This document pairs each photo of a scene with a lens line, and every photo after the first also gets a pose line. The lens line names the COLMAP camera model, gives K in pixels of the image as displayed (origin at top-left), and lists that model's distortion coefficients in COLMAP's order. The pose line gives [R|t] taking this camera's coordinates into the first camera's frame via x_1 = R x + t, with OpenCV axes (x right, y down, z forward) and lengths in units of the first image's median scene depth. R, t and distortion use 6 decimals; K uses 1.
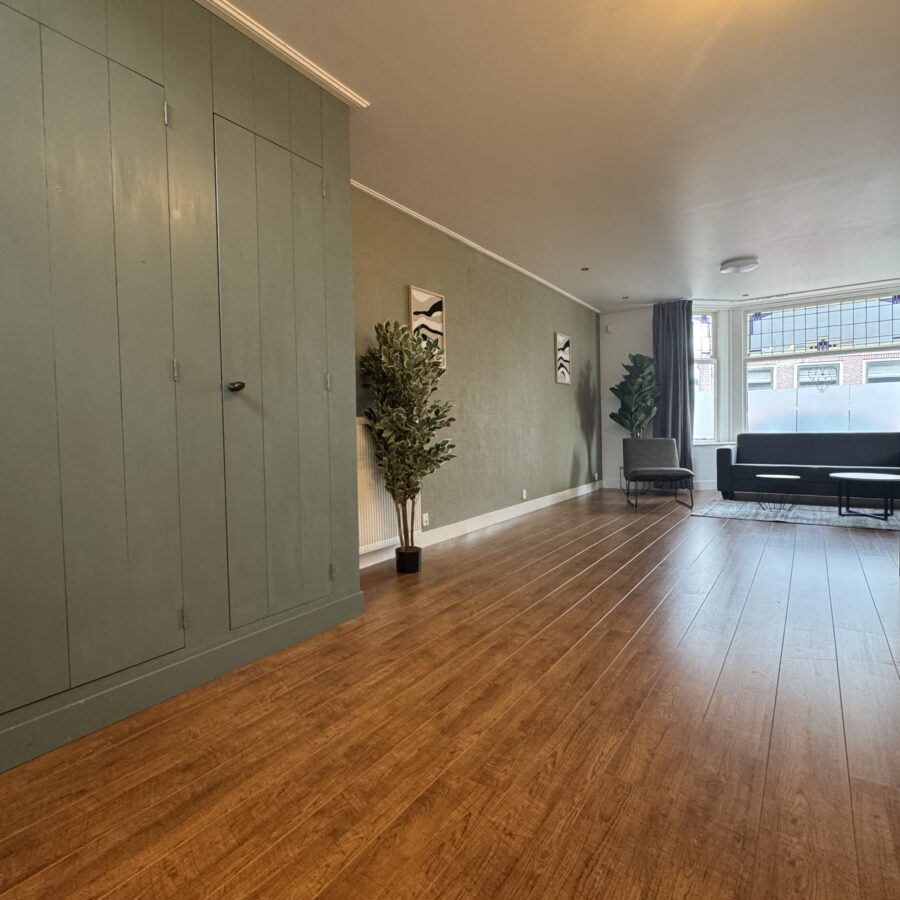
lens RADIAL K [[520.9, 0, 450.1], [0, 520.9, 449.0], [0, 0, 1]] dist [0.002323, 0.000332]
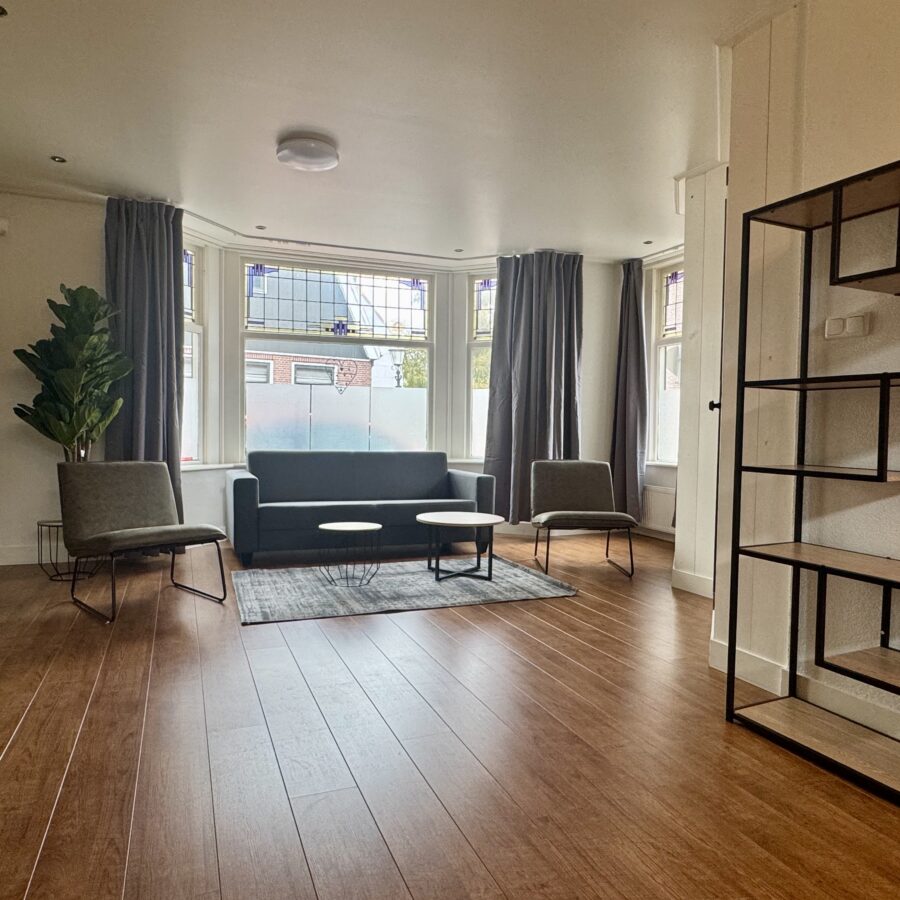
lens RADIAL K [[657.0, 0, 450.9], [0, 657.0, 445.5], [0, 0, 1]] dist [-0.024009, -0.003236]
pose [[0.542914, 0.008692, 0.839744, 0.040915], [0.011547, 0.999775, -0.017813, -0.020355], [-0.839709, 0.019367, 0.542691, 0.388447]]
